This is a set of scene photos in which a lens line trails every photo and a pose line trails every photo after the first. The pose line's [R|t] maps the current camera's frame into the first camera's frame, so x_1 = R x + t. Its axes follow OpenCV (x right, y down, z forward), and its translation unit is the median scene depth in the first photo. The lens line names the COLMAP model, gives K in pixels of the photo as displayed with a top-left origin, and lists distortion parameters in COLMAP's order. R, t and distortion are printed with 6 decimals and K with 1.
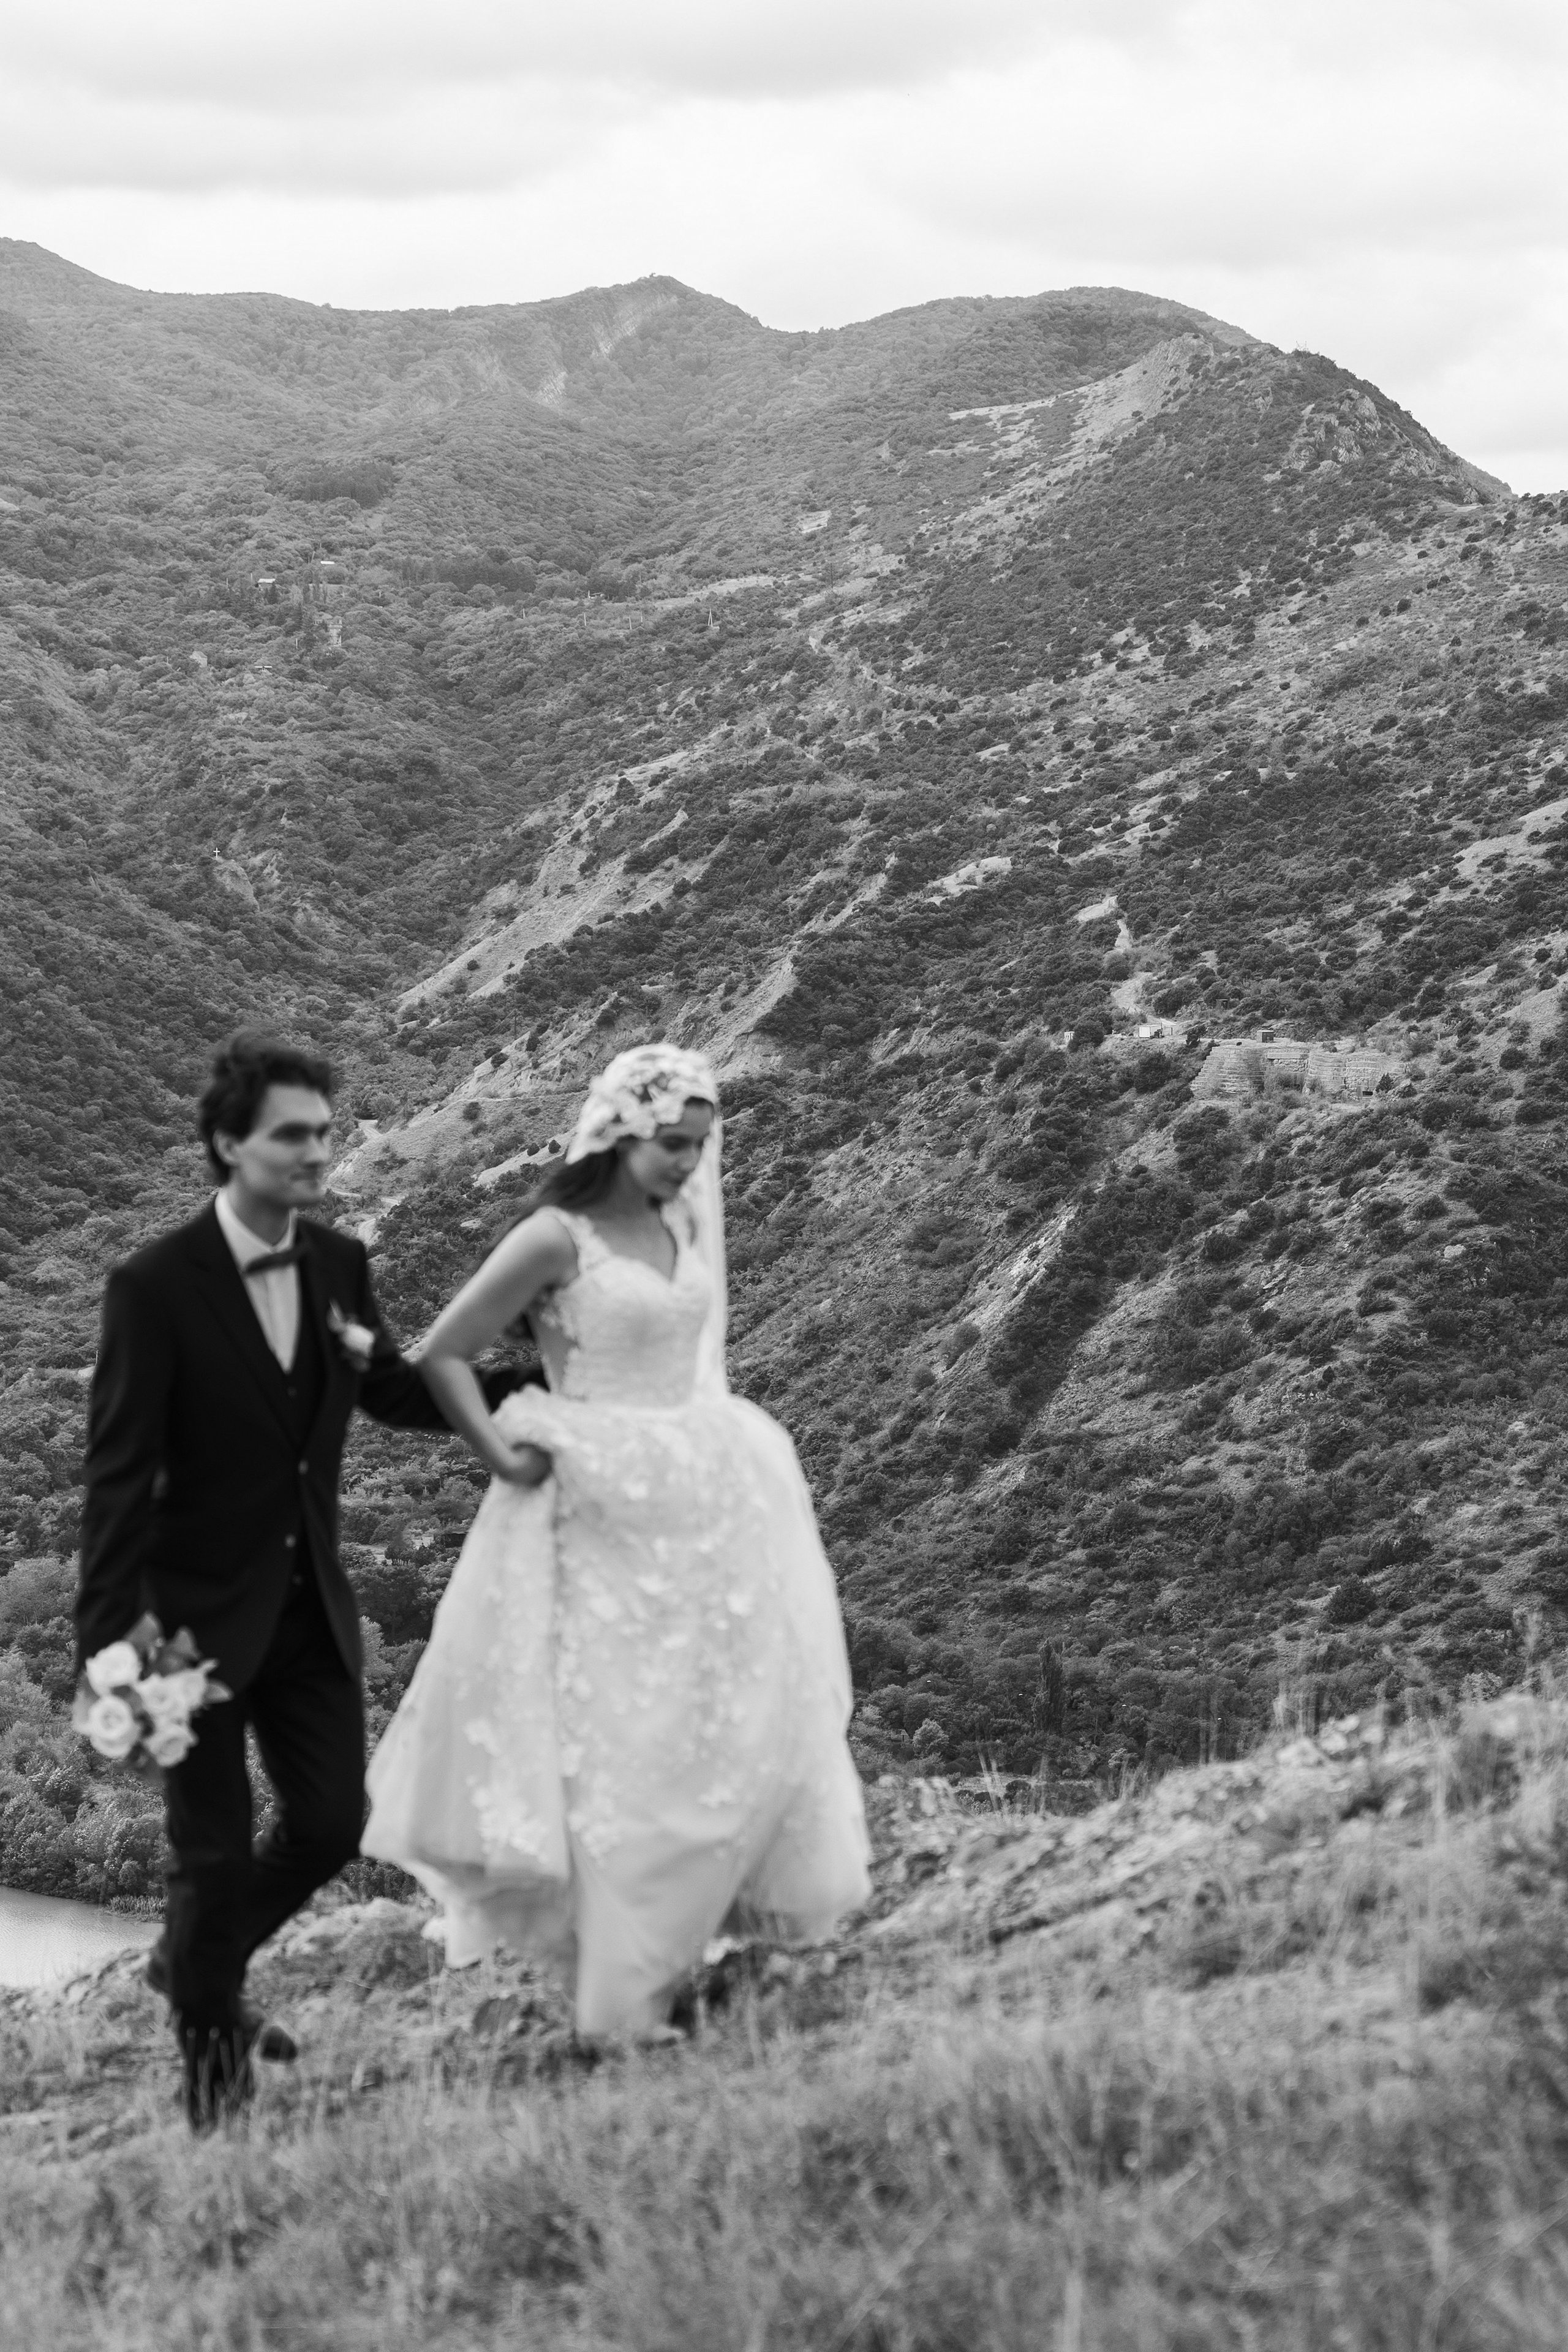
lens RADIAL K [[3982.6, 0, 795.3], [0, 3982.6, 1181.3], [0, 0, 1]] dist [0.035274, 0.000000]
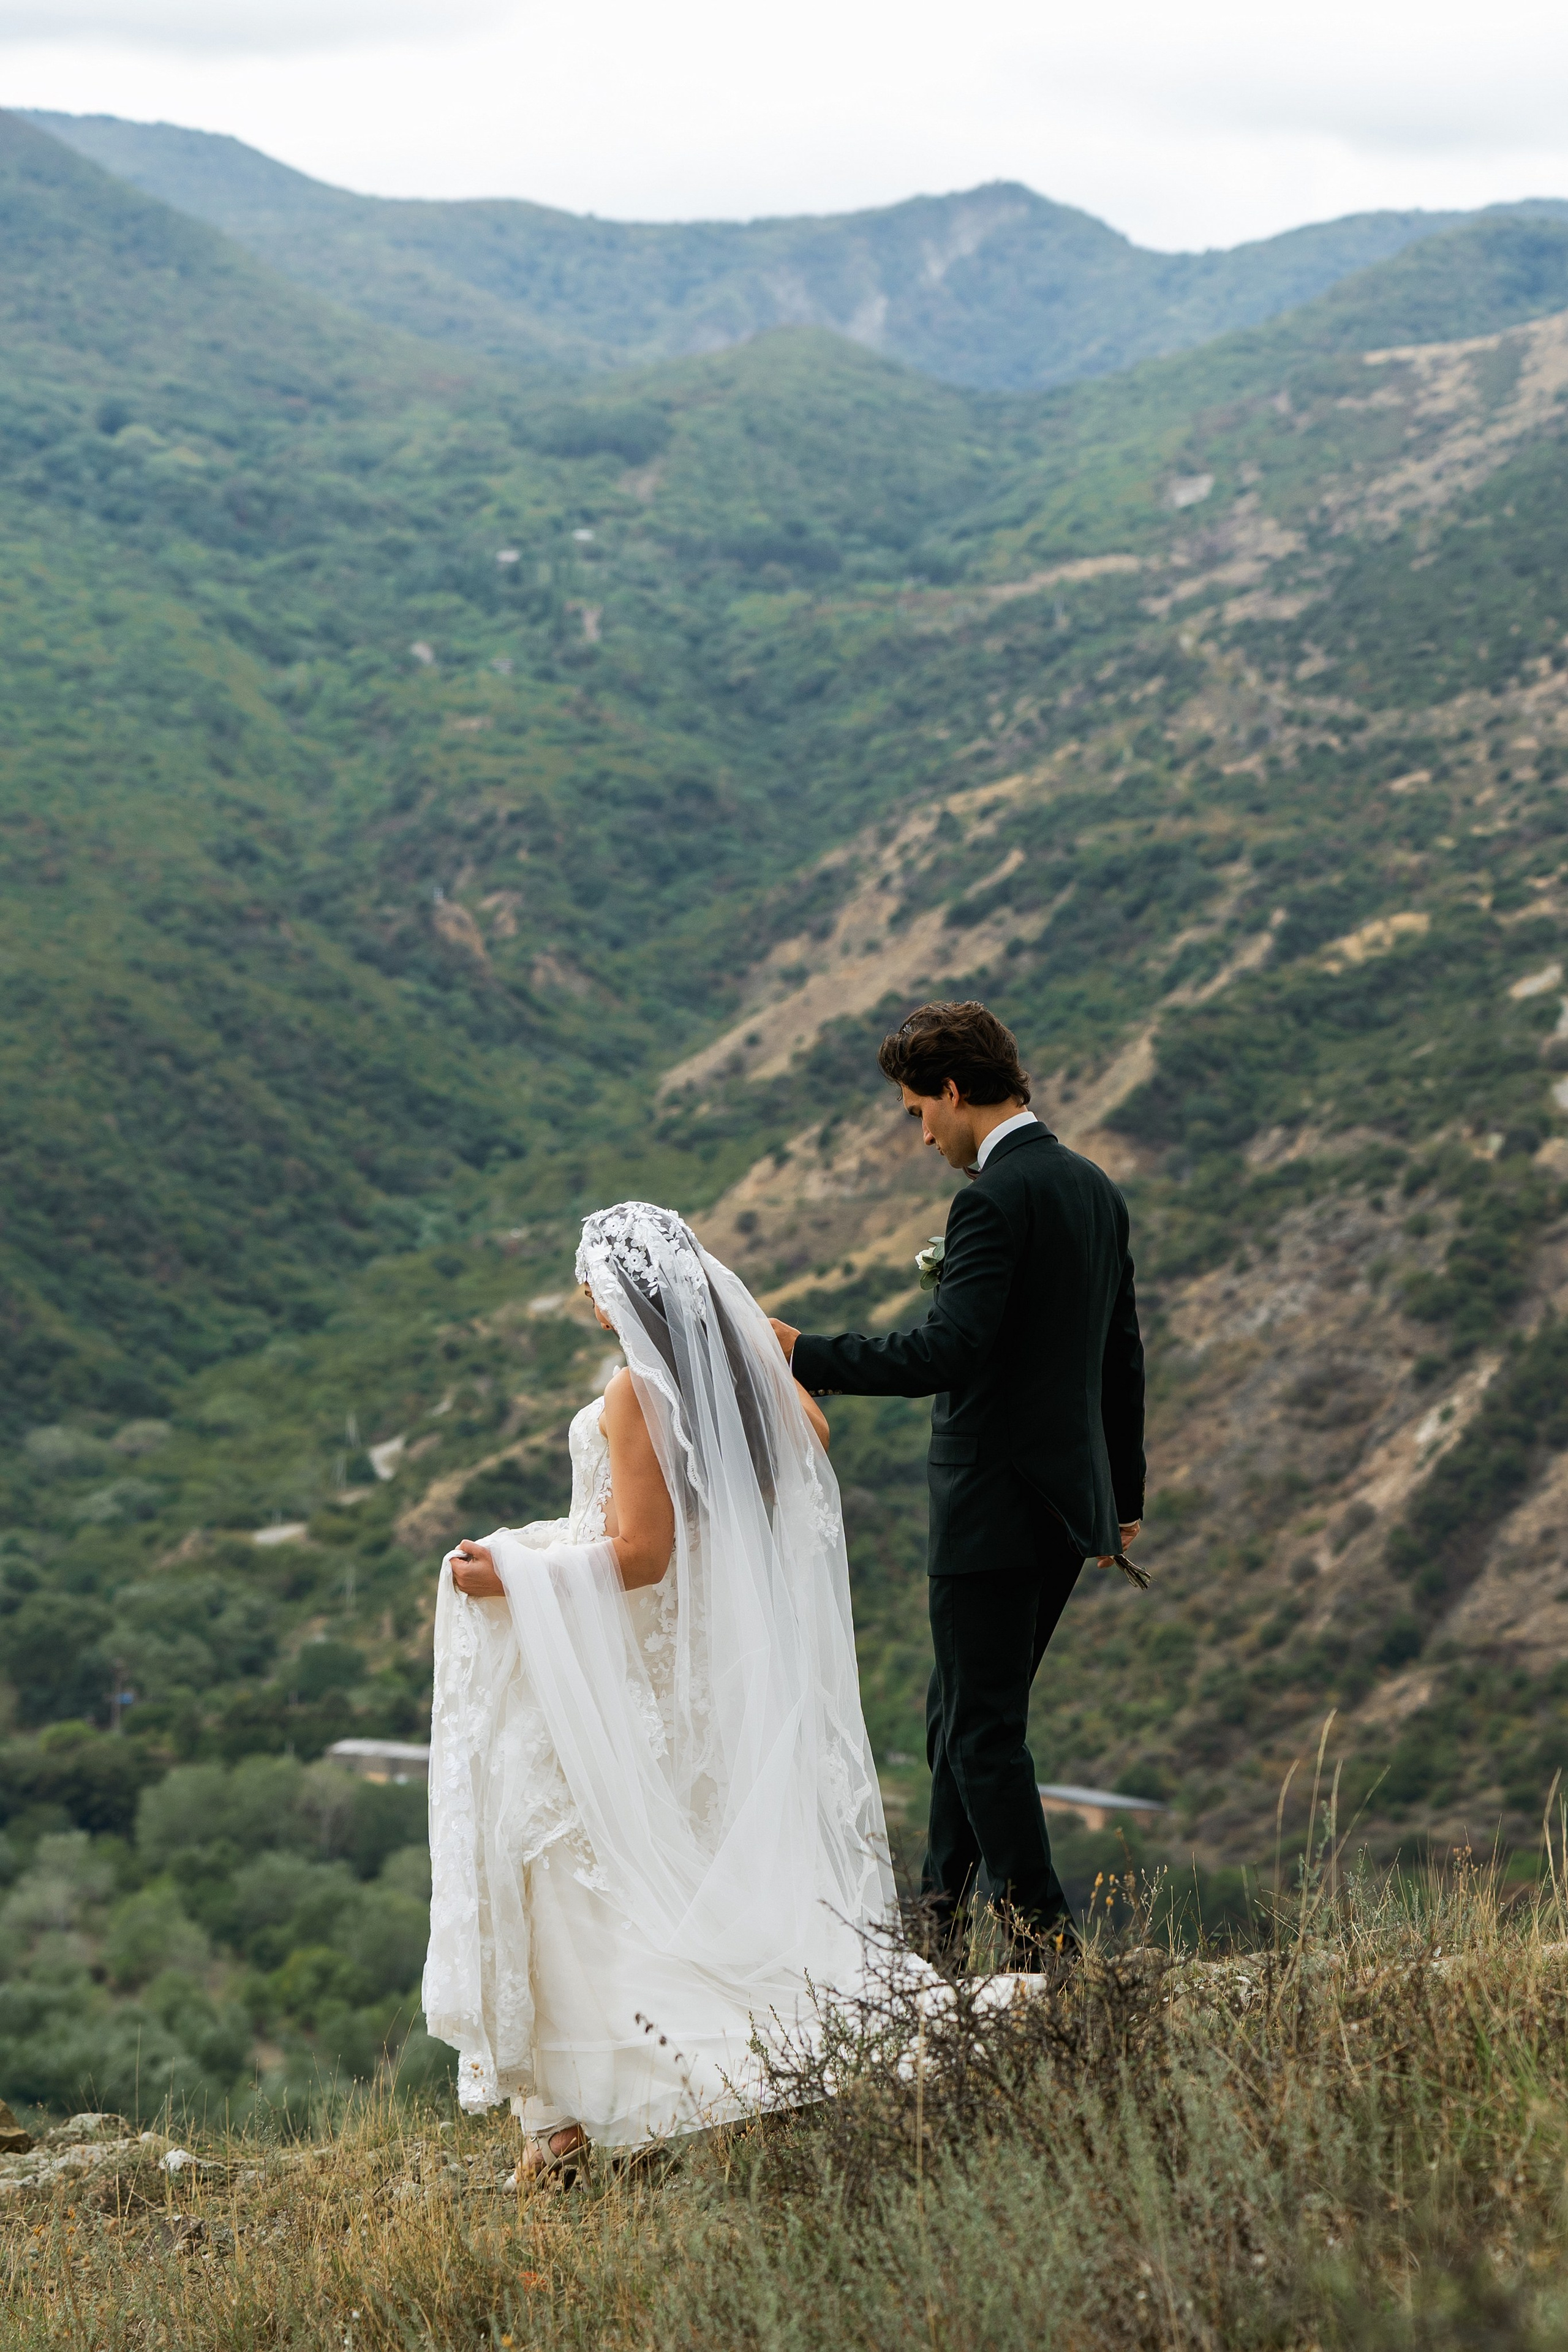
lens RADIAL K [[8027.7, 0, 772.0], [0, 8027.7, 1185.5], [0, 0, 1]] dist [0.244415, 0.000000]
pose [[0.994680, 0.018906, -0.101259, 0.087124], [-0.022222, 0.999250, -0.031717, 0.026206], [0.100583, 0.033798, 0.994354, -0.603761]]
